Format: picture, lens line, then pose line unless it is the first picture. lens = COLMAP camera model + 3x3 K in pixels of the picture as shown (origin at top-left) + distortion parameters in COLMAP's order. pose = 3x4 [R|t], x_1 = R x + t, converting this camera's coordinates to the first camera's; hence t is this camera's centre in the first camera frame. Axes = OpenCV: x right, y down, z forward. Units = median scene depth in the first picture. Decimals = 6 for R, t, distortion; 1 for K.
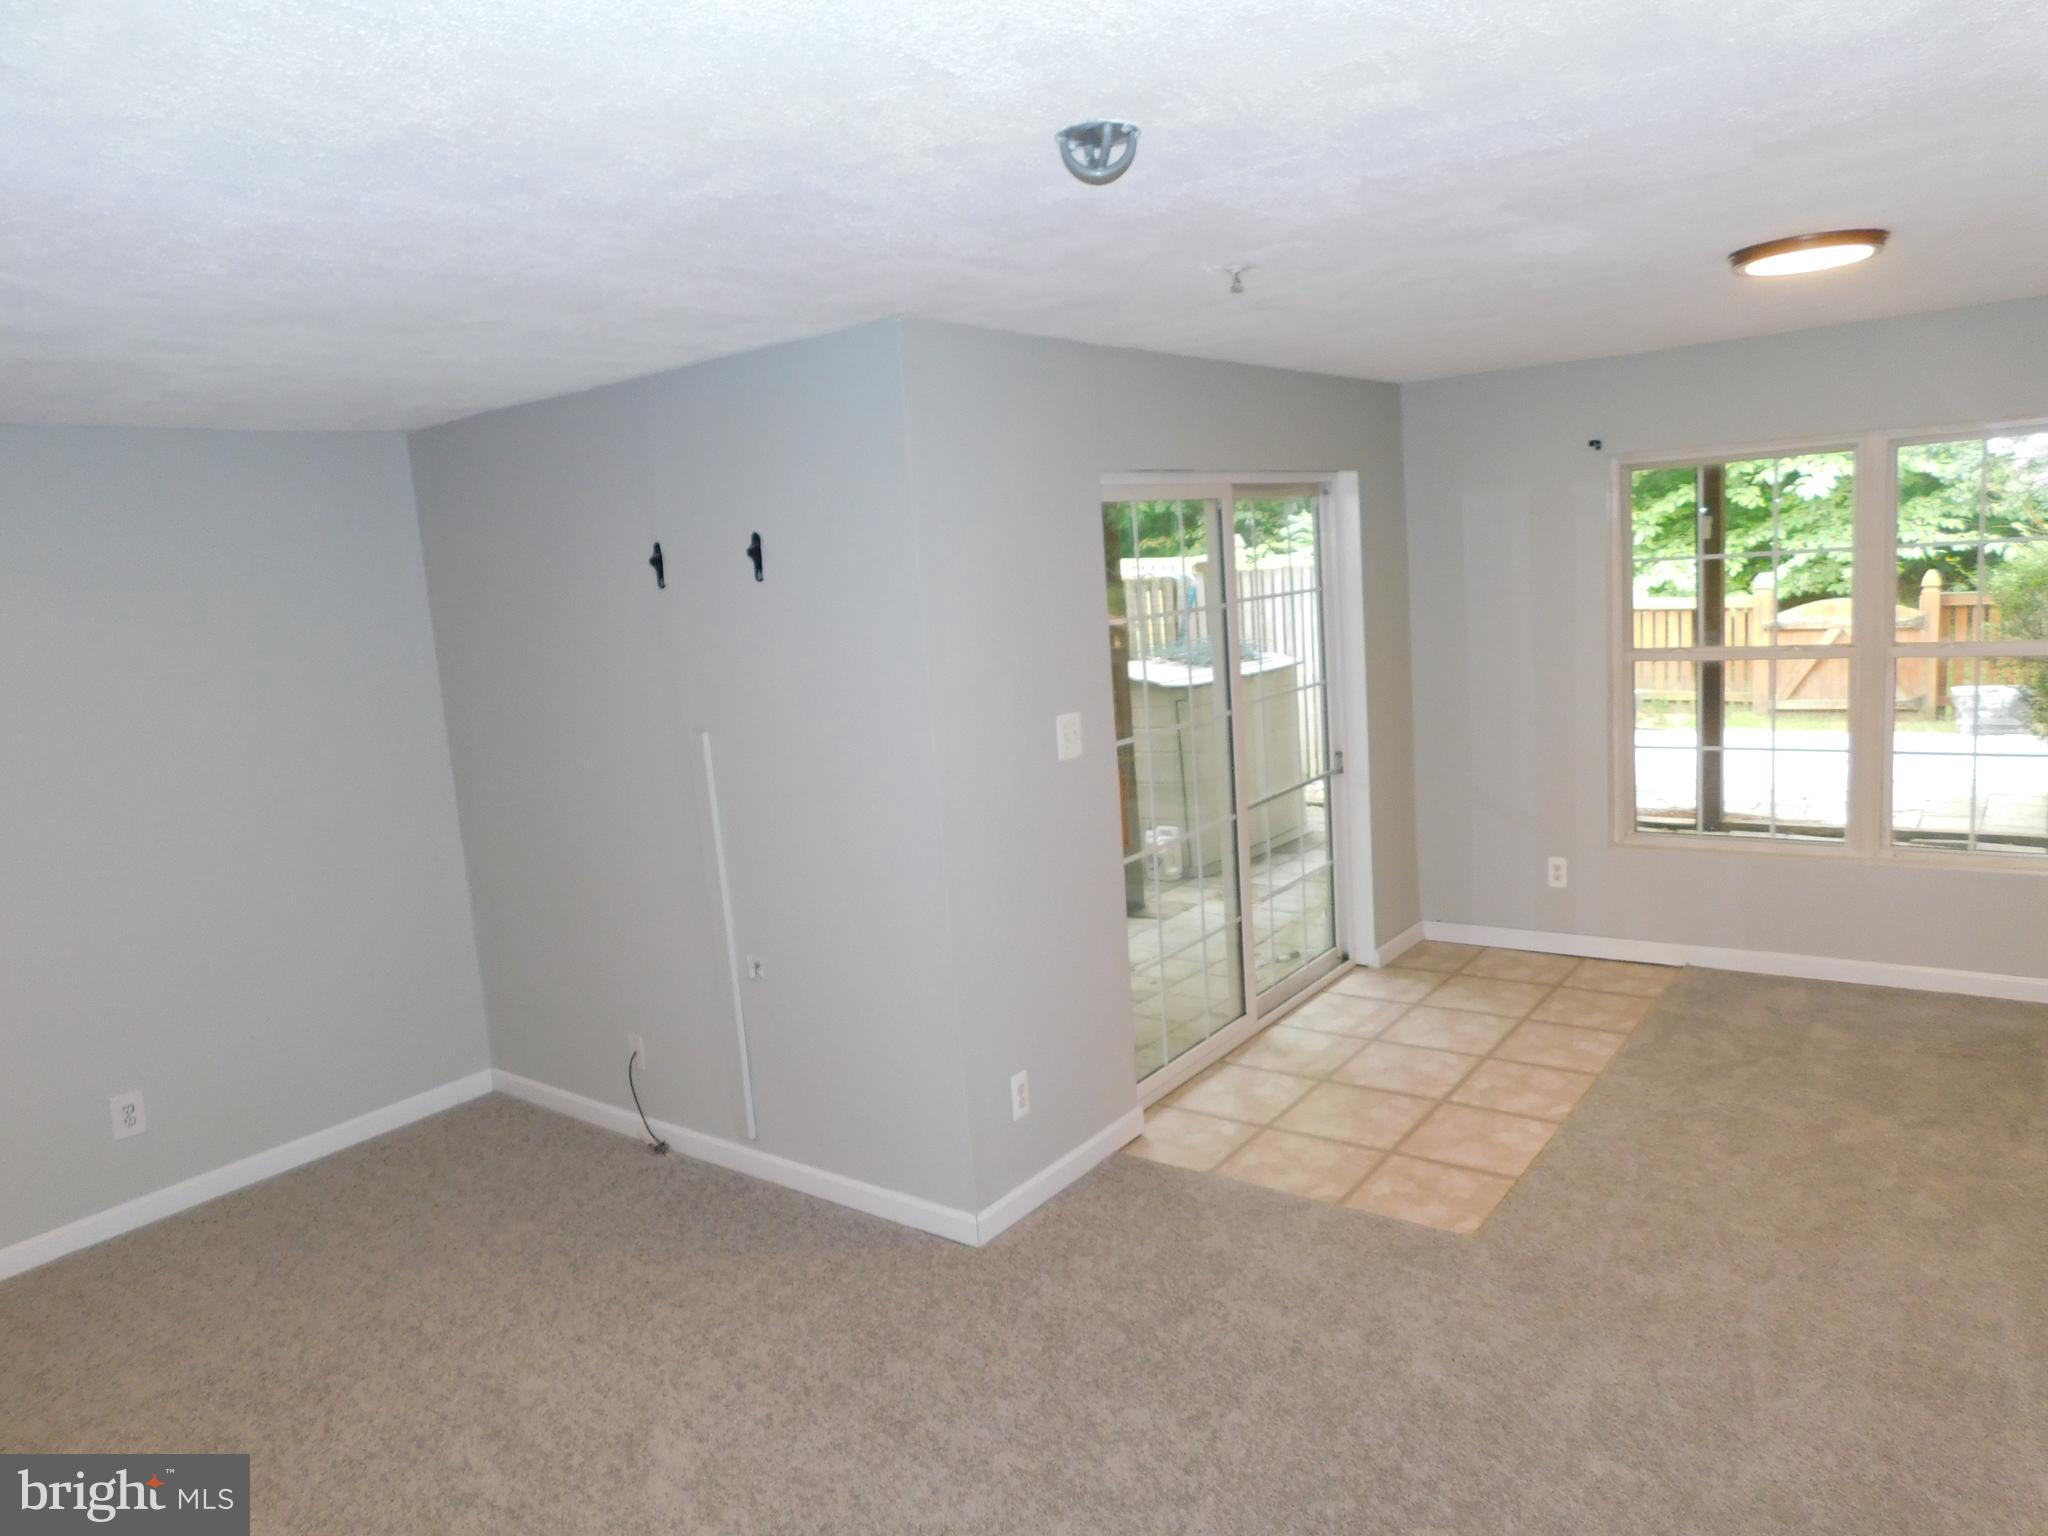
lens RADIAL K [[1357.0, 0, 1038.6], [0, 1357.0, 766.4], [0, 0, 1]] dist [-0.071327, 0.057433]
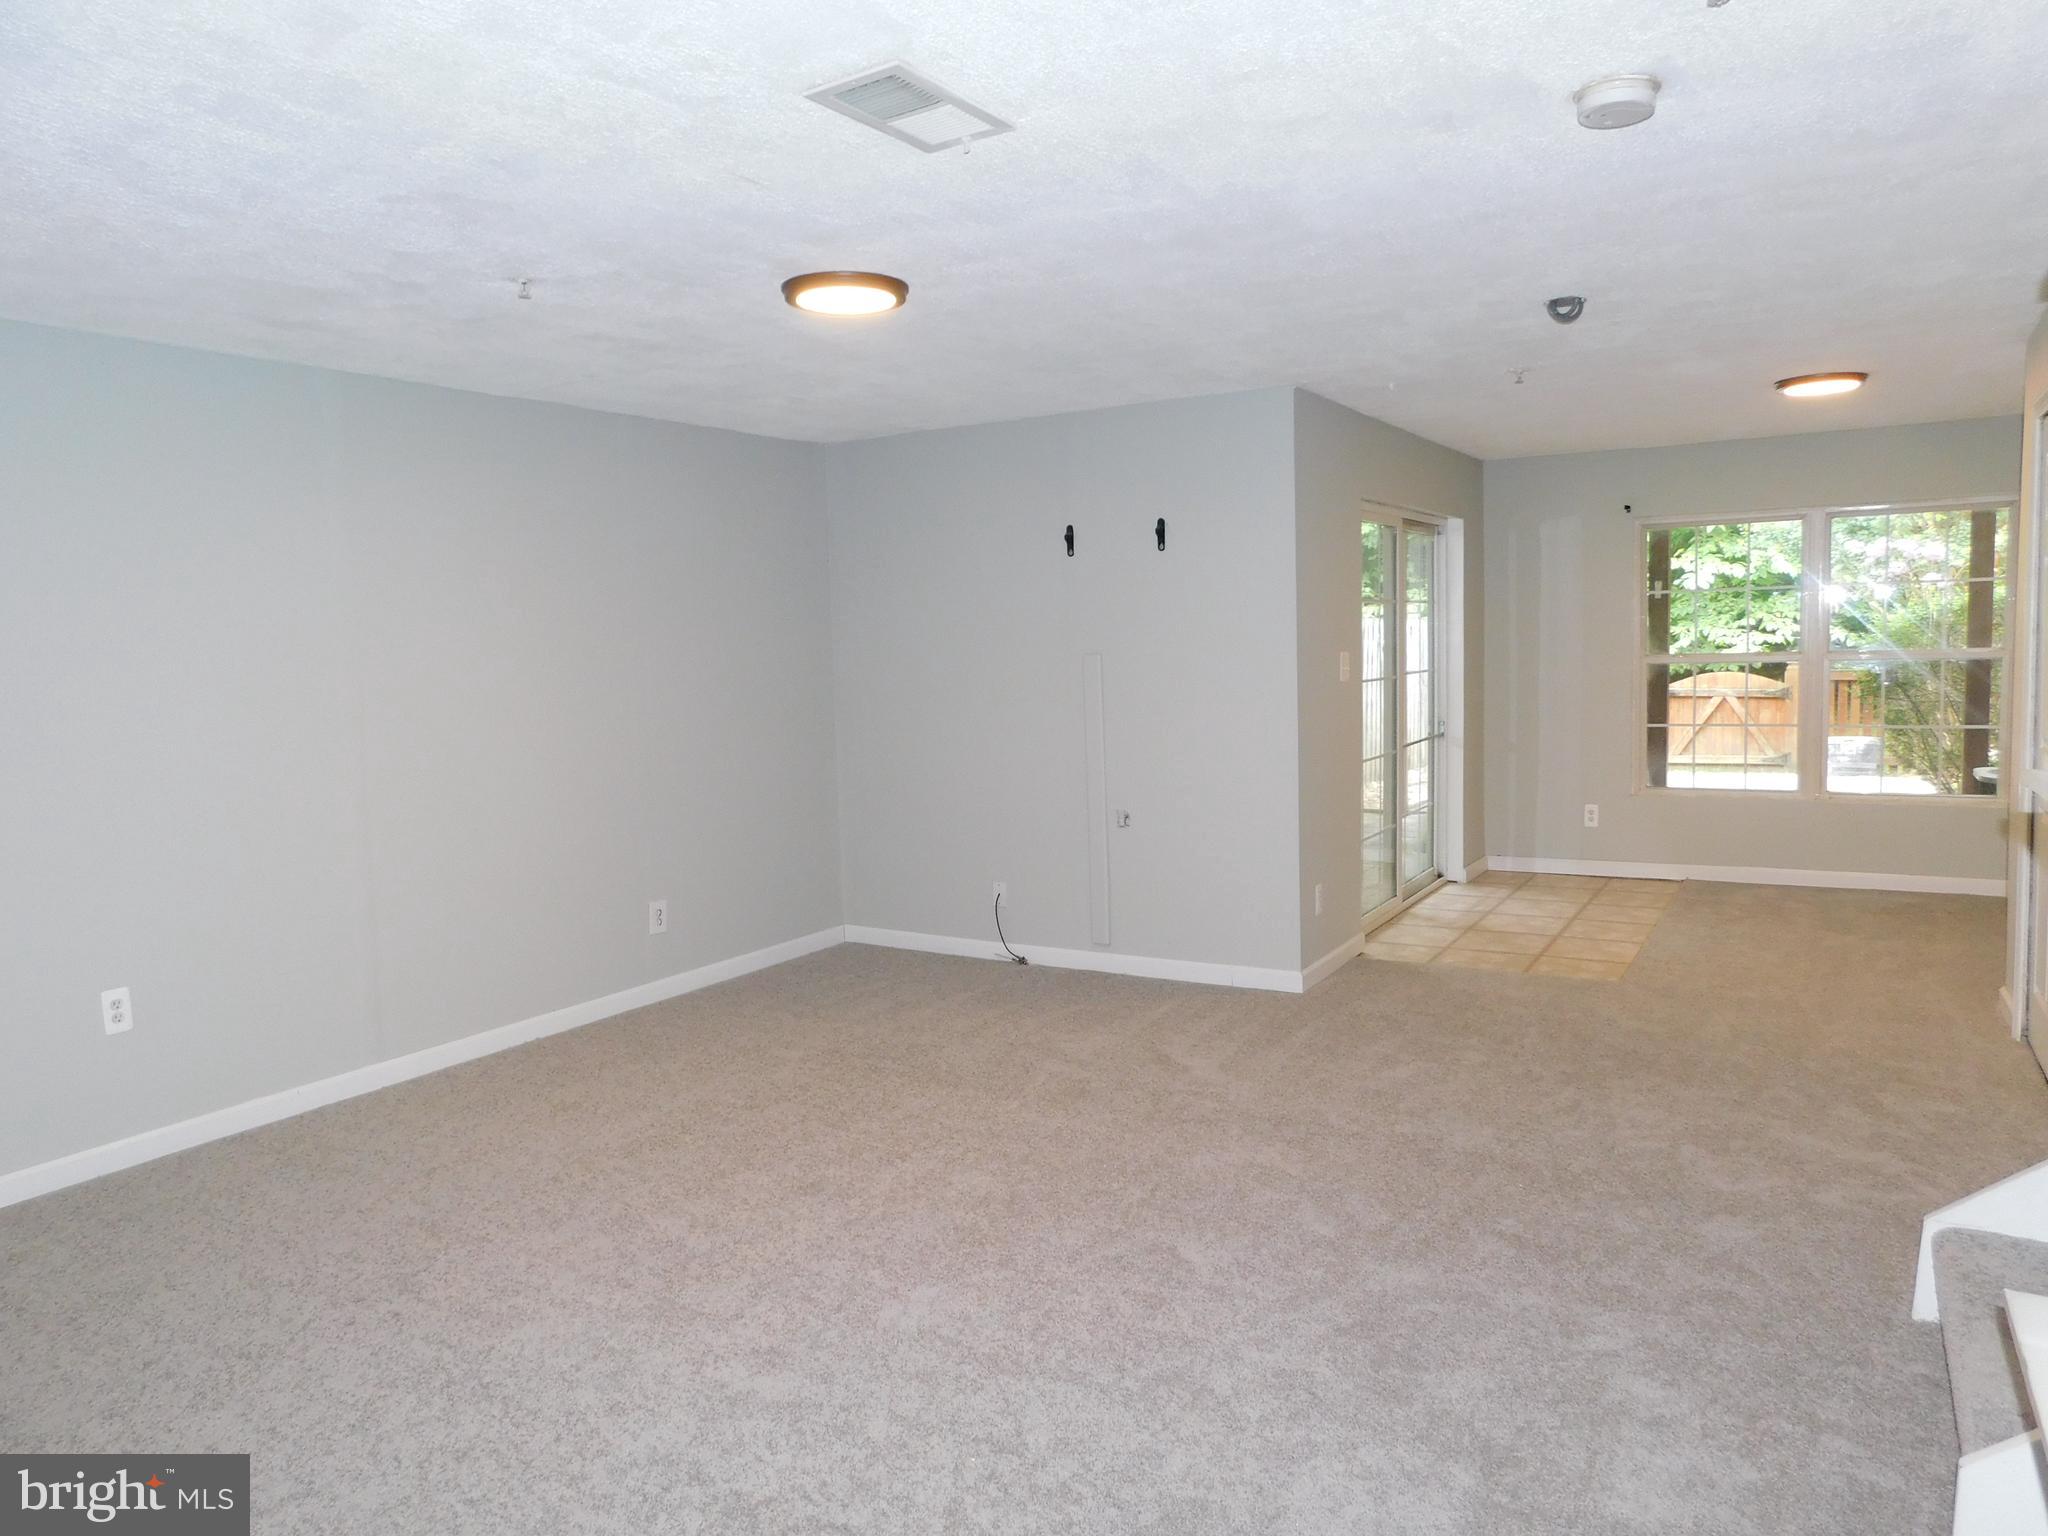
lens RADIAL K [[1357.0, 0, 1038.6], [0, 1357.0, 766.4], [0, 0, 1]] dist [-0.071327, 0.057433]
pose [[0.993931, 0.035383, 0.104158, -0.356083], [-0.028515, 0.997365, -0.066704, 0.151019], [-0.106244, 0.063329, 0.992321, -0.340919]]
